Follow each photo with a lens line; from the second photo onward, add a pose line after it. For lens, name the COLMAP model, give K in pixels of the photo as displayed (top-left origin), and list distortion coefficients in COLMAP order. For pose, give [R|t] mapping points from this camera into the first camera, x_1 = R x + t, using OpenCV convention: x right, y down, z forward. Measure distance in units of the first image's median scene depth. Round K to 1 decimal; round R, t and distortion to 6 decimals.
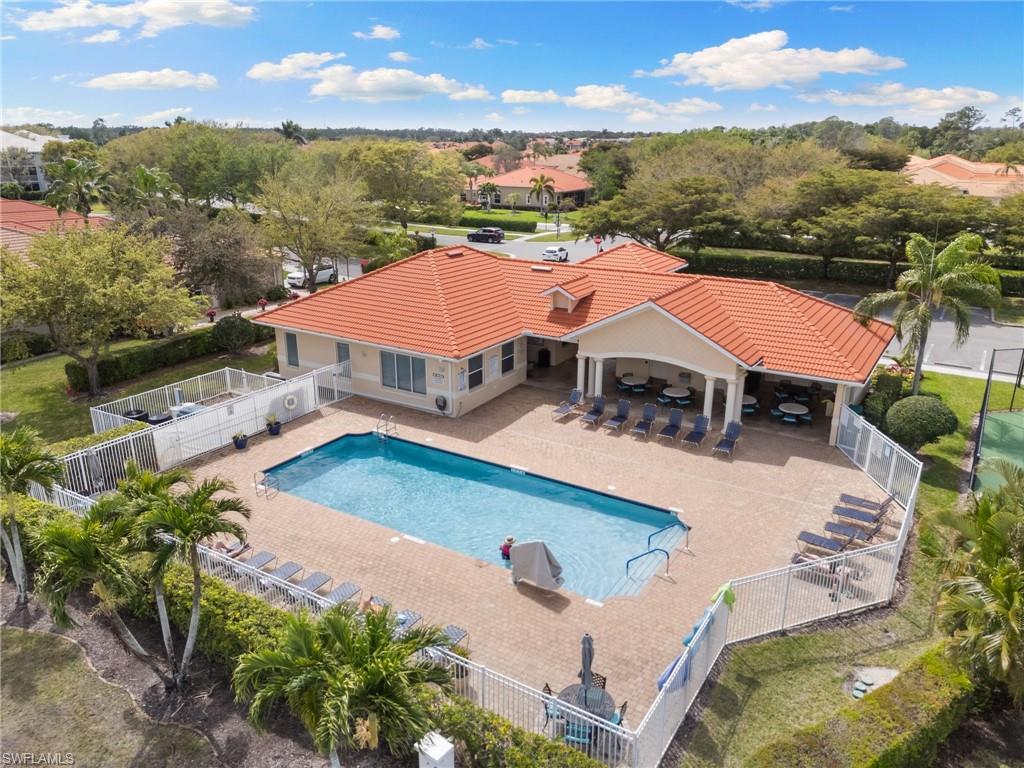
lens RADIAL K [[746.5, 0, 534.6], [0, 746.5, 384.7], [0, 0, 1]] dist [0.047329, -0.008093]
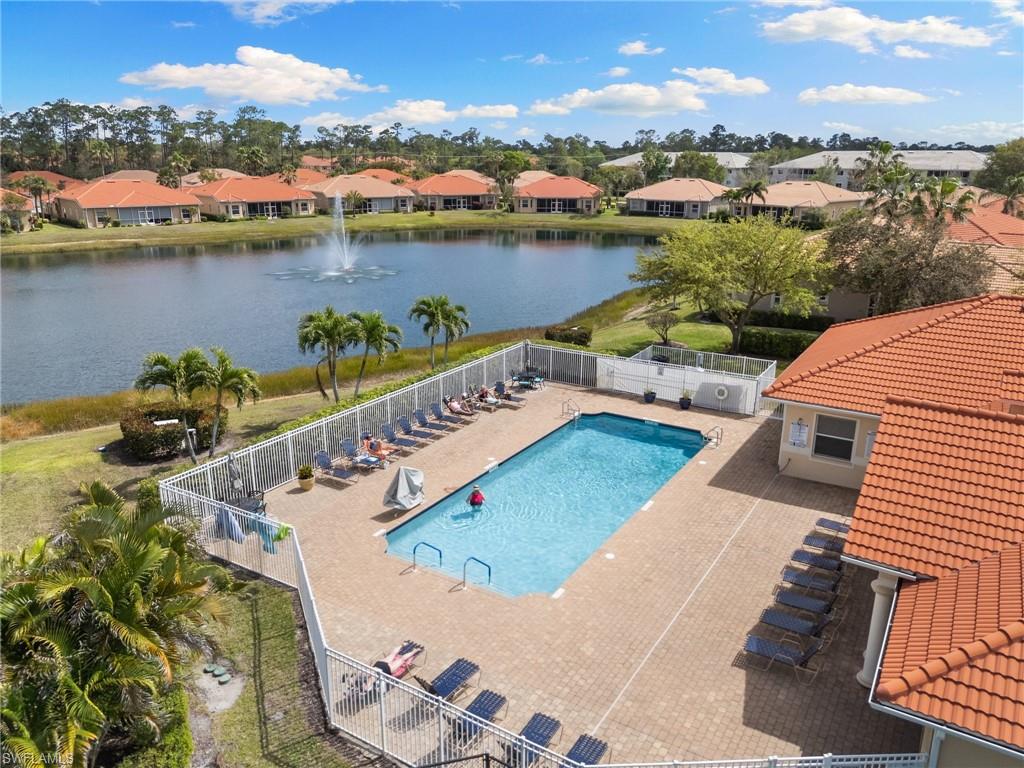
lens RADIAL K [[746.5, 0, 534.6], [0, 746.5, 384.7], [0, 0, 1]] dist [0.047329, -0.008093]
pose [[0.013241, 0.298561, -0.954299, 0.675487], [-0.322150, 0.904768, 0.278595, -0.195516], [0.946596, 0.303739, 0.108161, 0.611458]]
